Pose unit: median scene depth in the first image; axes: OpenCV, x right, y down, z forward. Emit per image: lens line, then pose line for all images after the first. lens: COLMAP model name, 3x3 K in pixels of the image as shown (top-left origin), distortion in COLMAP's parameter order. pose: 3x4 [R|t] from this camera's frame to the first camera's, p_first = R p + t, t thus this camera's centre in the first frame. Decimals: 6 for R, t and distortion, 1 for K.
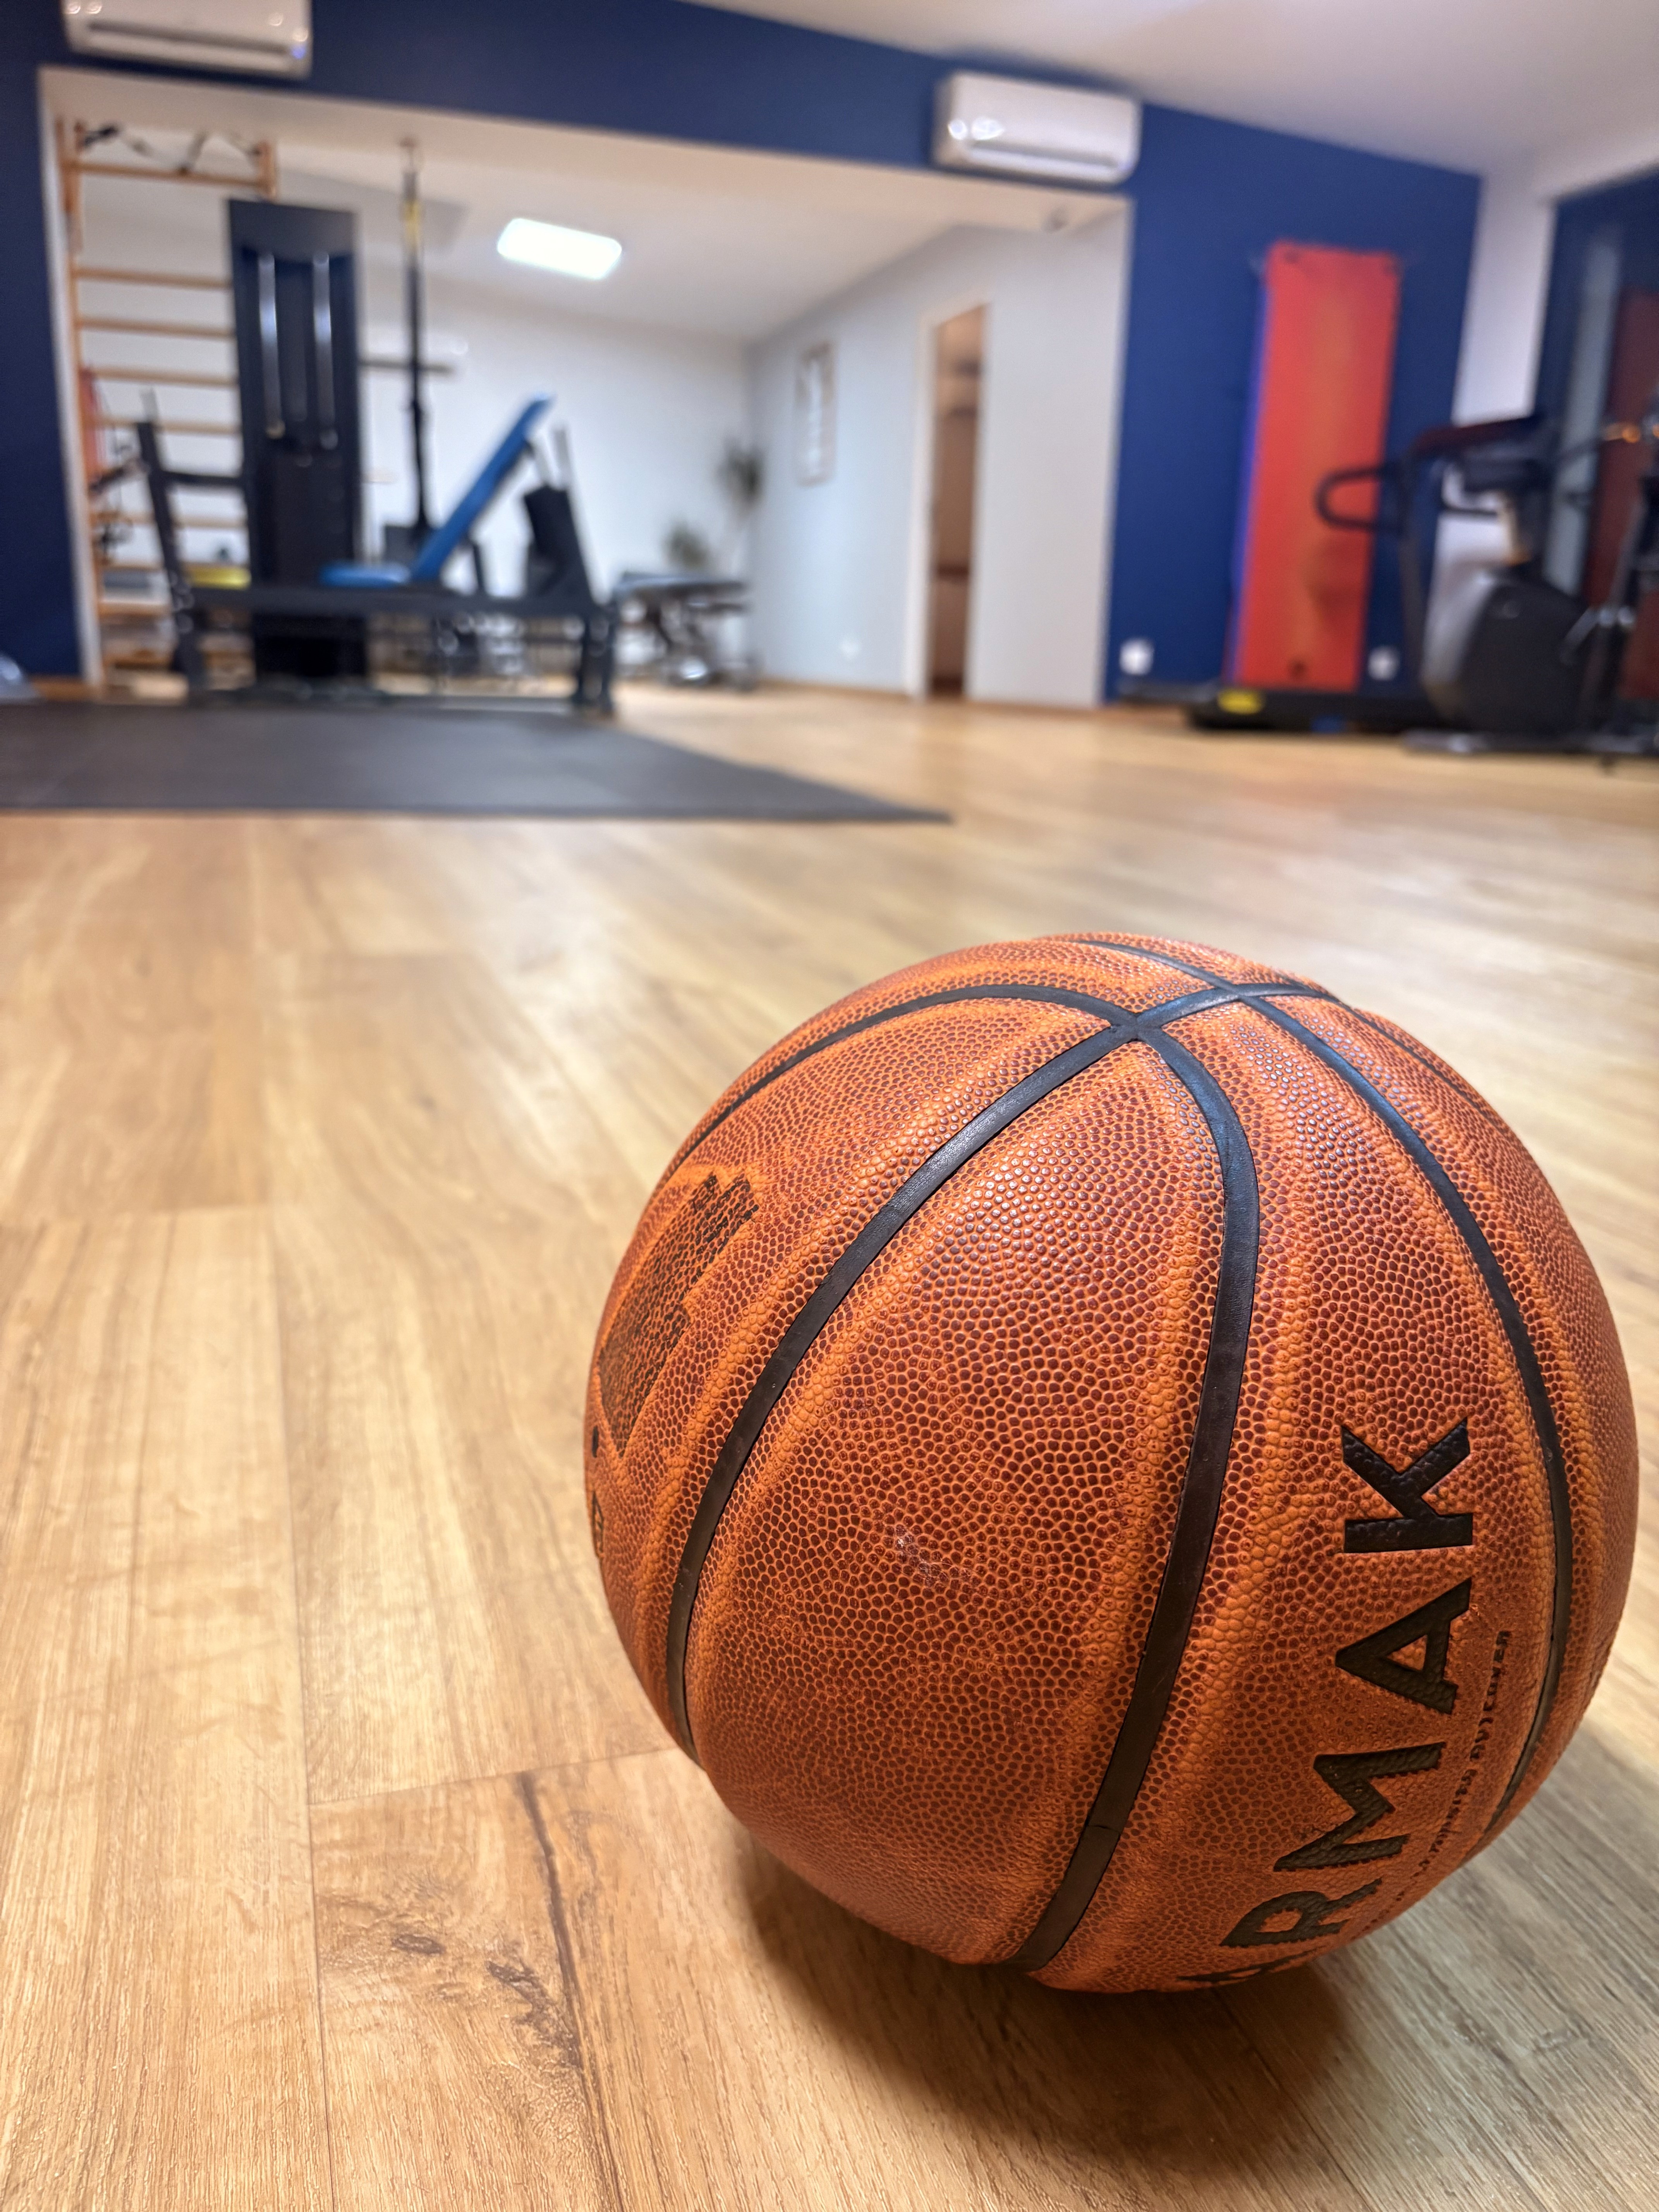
lens RADIAL K [[1667.2, 0, 826.3], [0, 1667.2, 1119.1], [0, 0, 1]] dist [-0.034106, -0.012872]
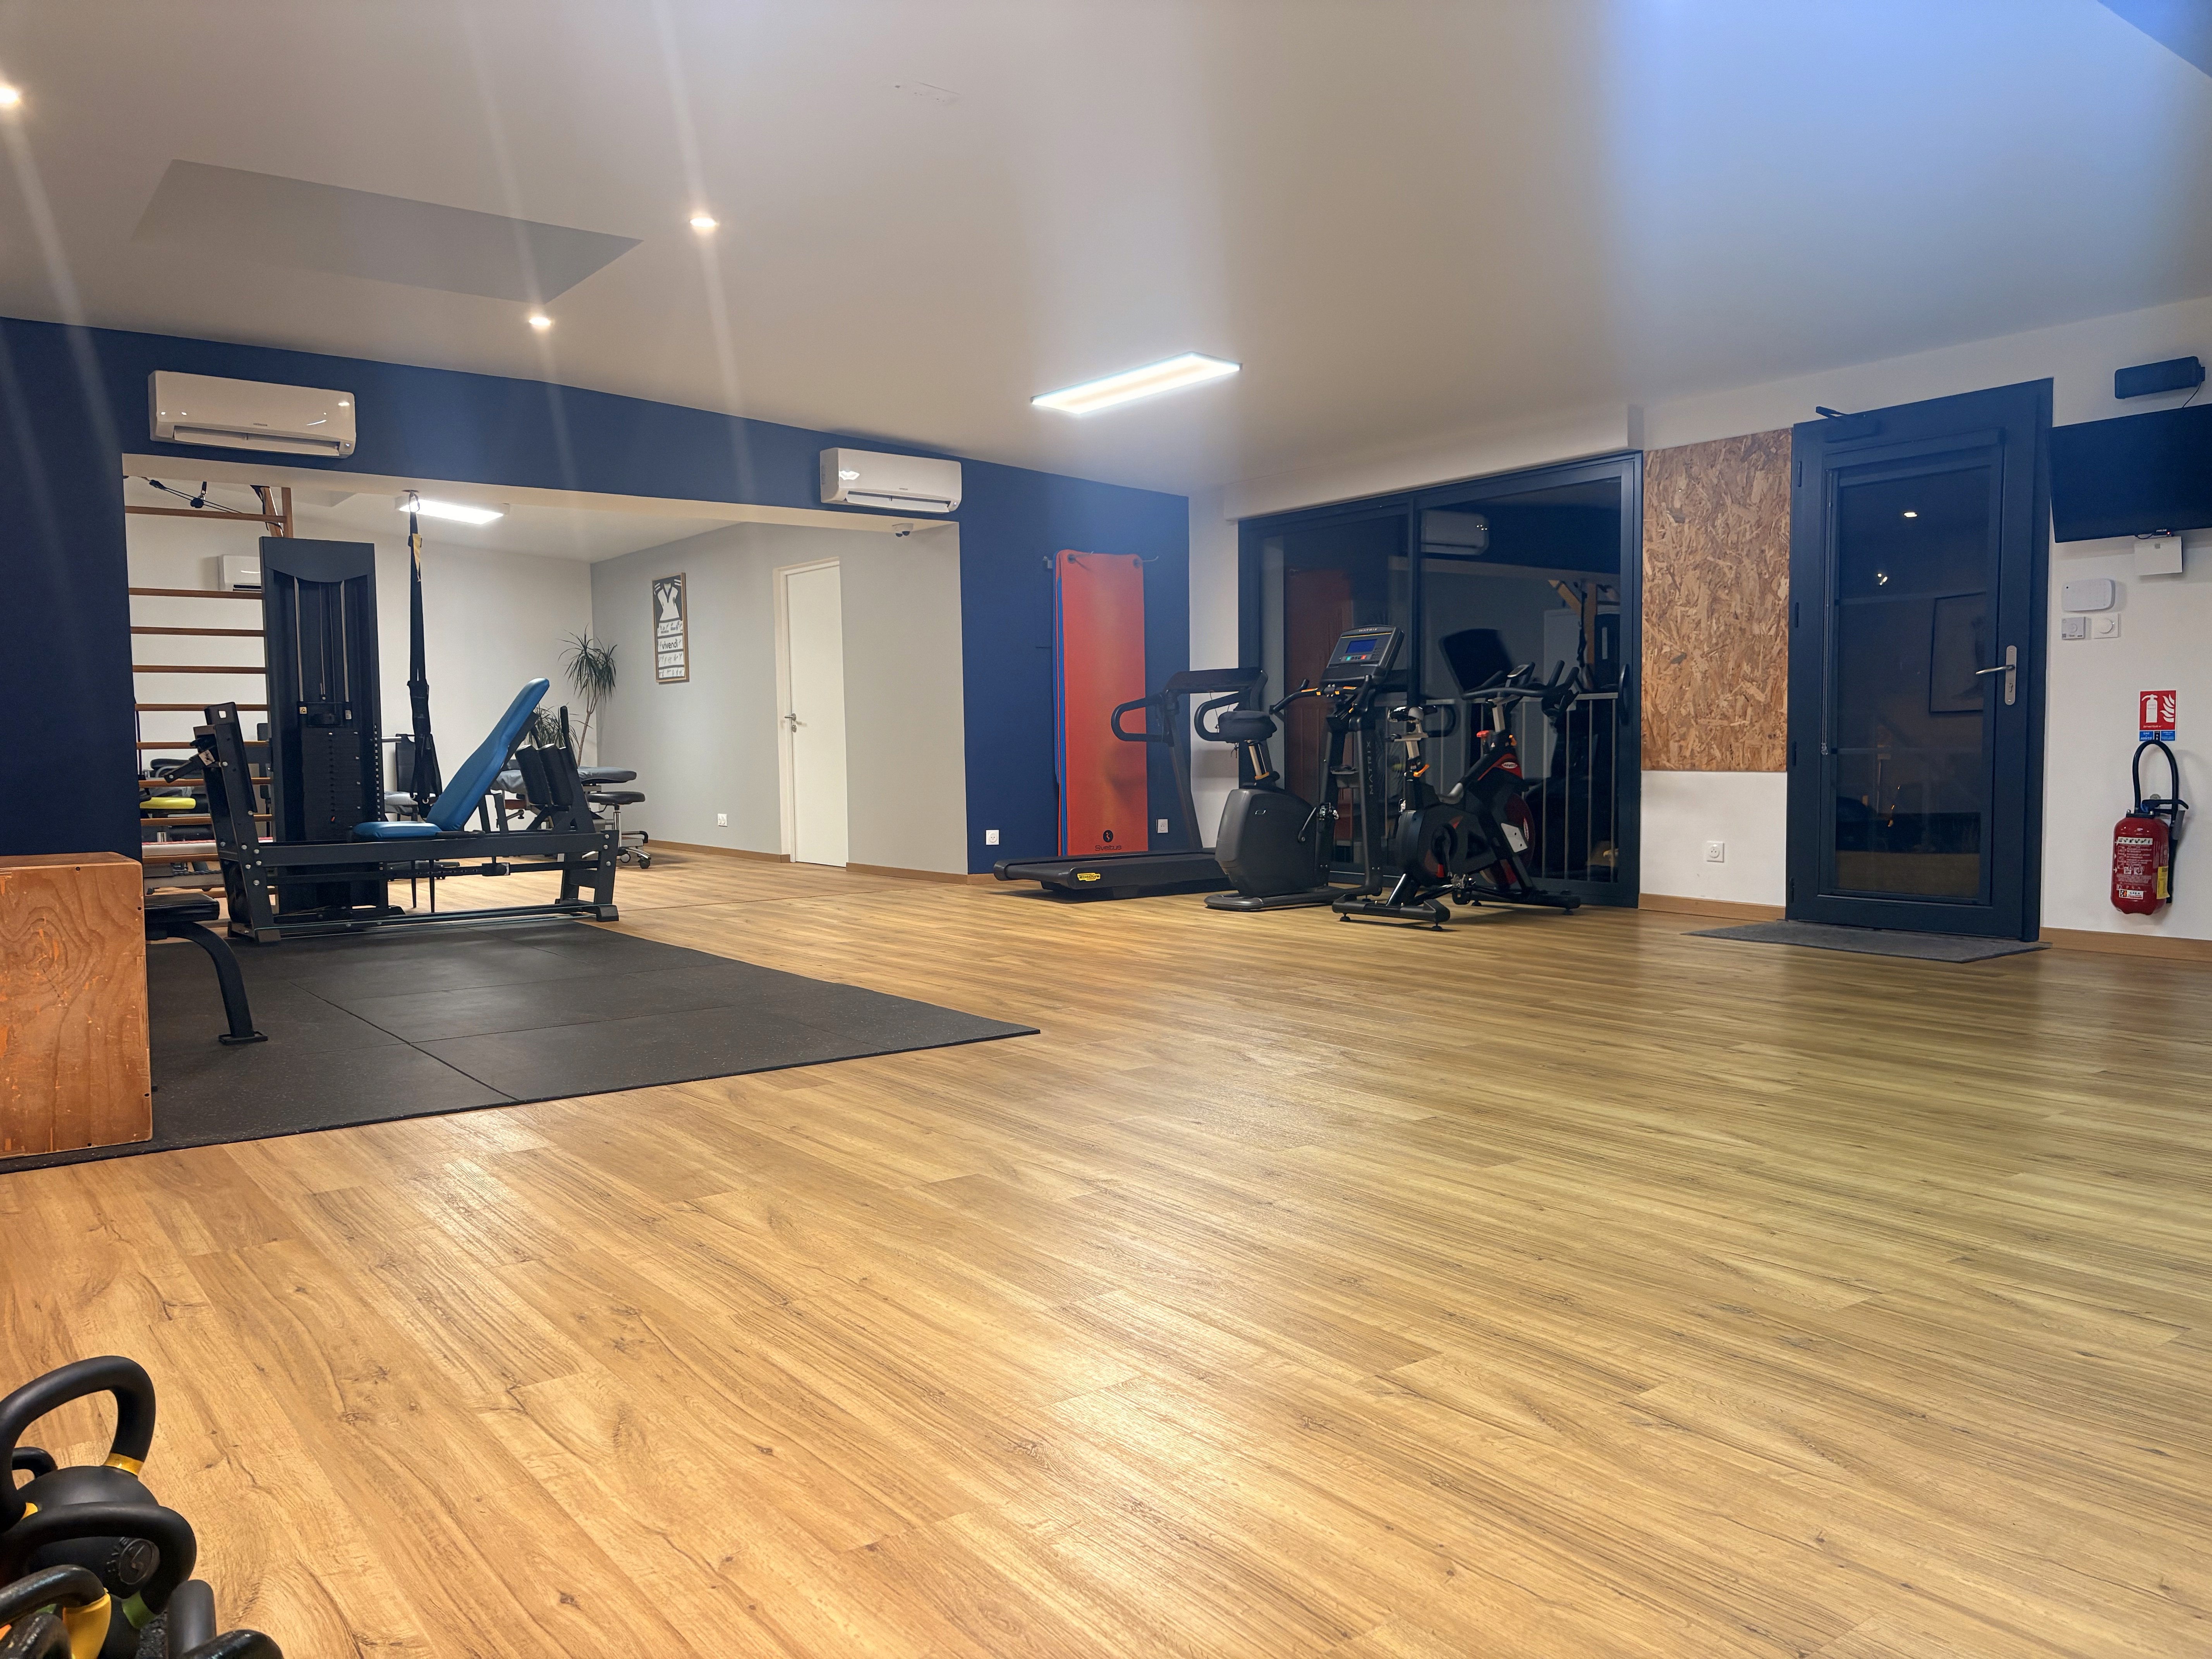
lens RADIAL K [[1667.2, 0, 1103.1], [0, 1667.2, 827.9], [0, 0, 1]] dist [-0.034106, -0.012872]
pose [[0.938452, -0.070702, 0.338095, -0.197625], [0.136587, 0.975007, -0.175232, -0.037857], [-0.317256, 0.210626, 0.924654, -0.298183]]
